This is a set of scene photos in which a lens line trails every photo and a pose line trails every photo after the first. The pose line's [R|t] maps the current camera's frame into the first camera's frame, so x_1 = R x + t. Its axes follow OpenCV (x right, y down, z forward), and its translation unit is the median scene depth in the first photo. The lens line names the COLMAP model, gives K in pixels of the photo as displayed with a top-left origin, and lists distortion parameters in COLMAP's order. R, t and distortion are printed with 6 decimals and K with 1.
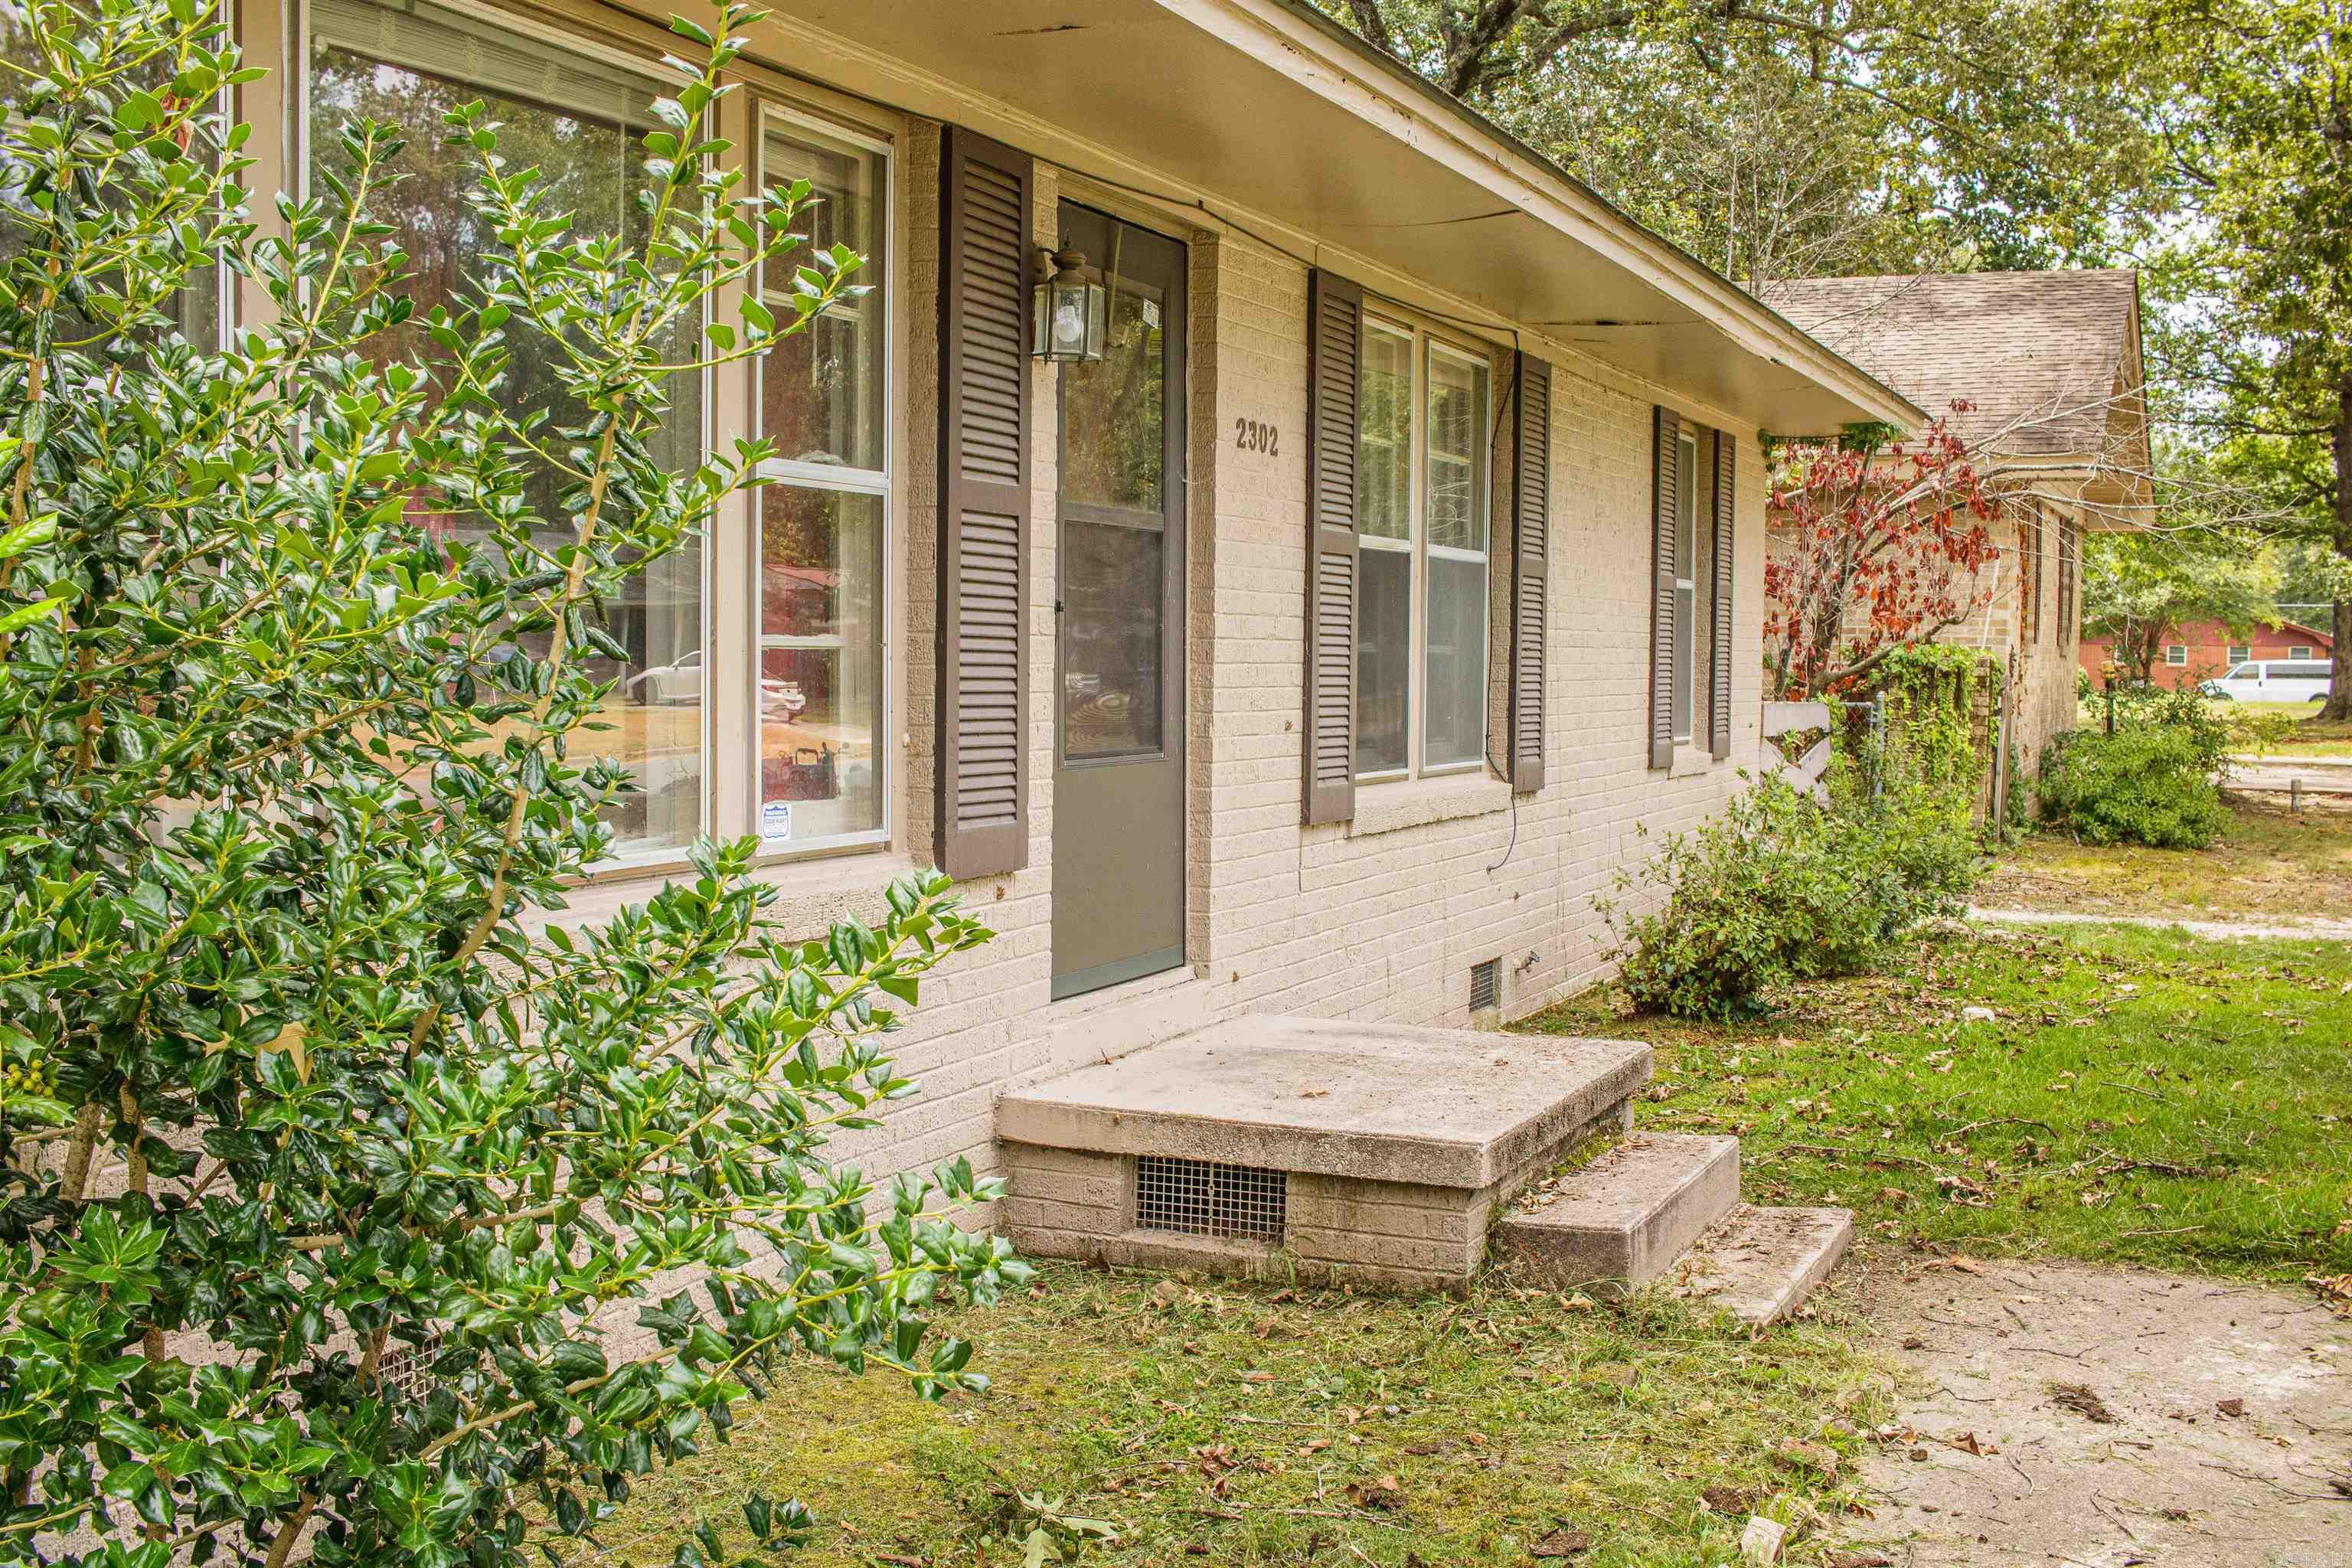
lens RADIAL K [[2609.7, 0, 1180.2], [0, 2609.7, 828.8], [0, 0, 1]] dist [-0.017754, -0.001554]
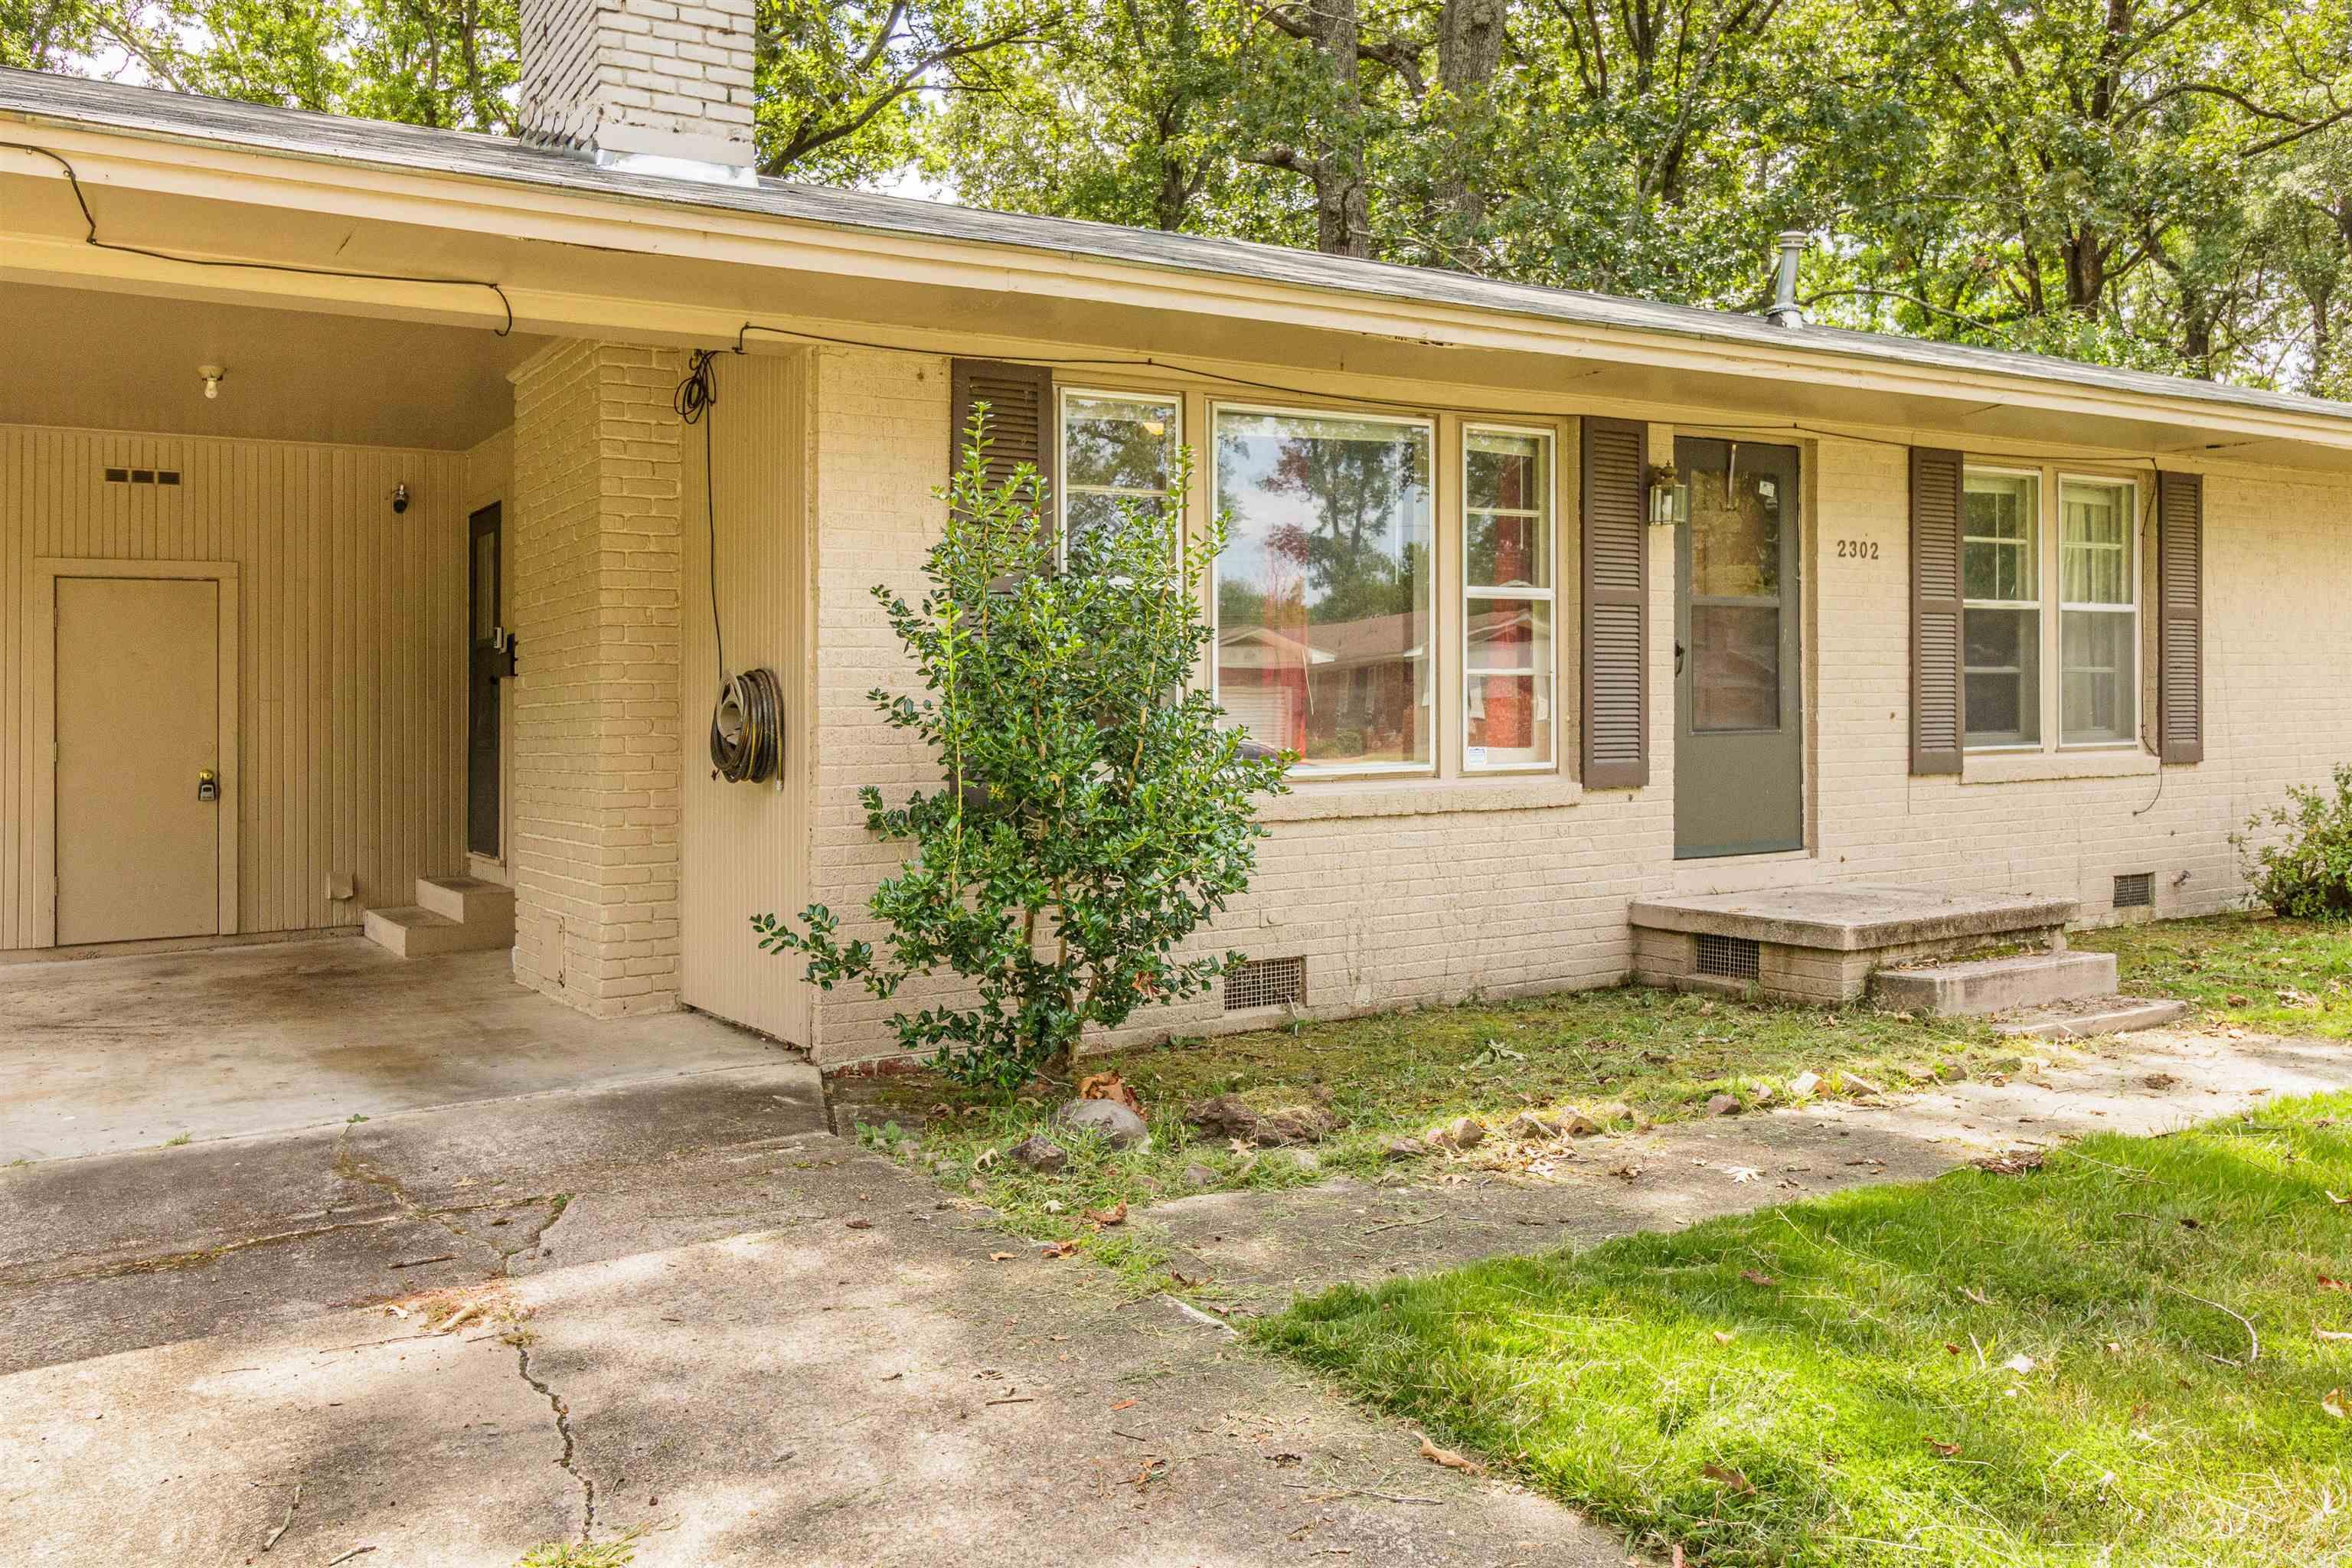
lens RADIAL K [[1887.7, 0, 1180.3], [0, 1887.7, 730.7], [0, 0, 1]] dist [-0.002165, 0.001282]
pose [[0.818967, -0.023877, -0.573344, 0.380683], [-0.012036, 0.998199, -0.058763, 0.050578], [0.573715, 0.055026, 0.817205, -0.286237]]
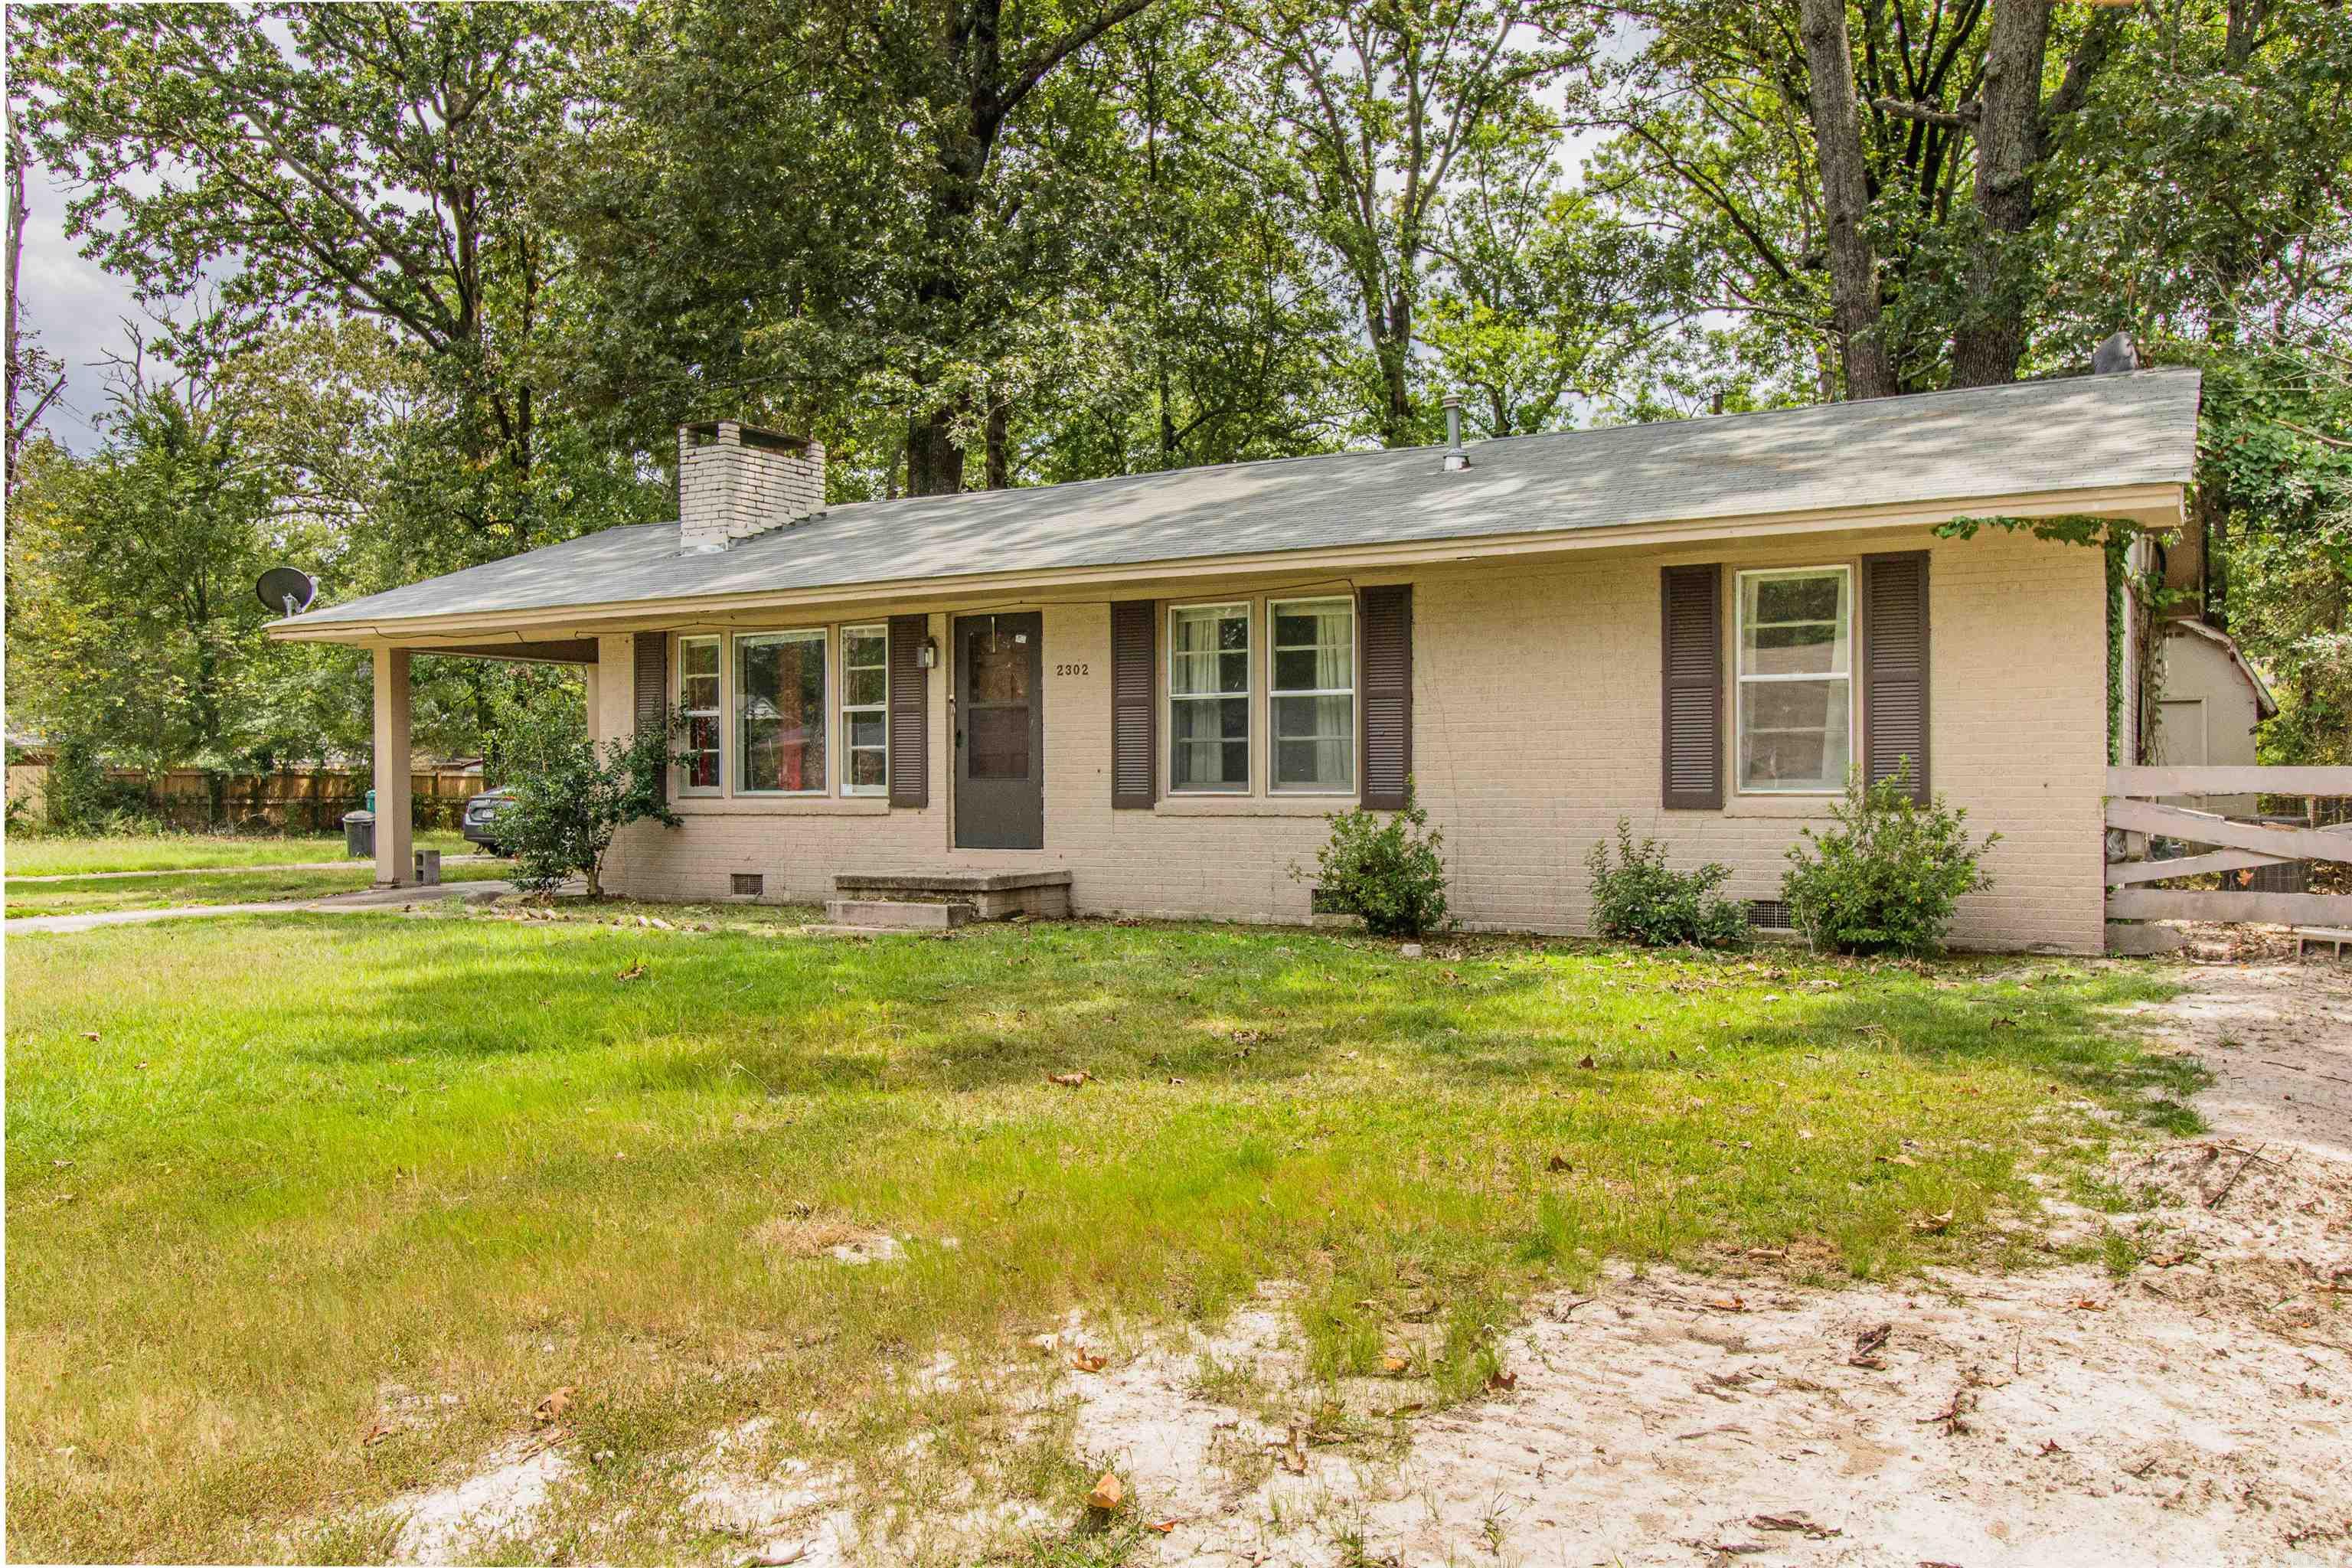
lens RADIAL K [[1887.7, 0, 1180.3], [0, 1887.7, 730.7], [0, 0, 1]] dist [-0.002165, 0.001282]
pose [[-0.111155, -0.036764, -0.993123, 2.088444], [-0.064295, 0.997488, -0.029729, -0.027939], [0.991721, 0.060548, -0.113239, 1.354008]]
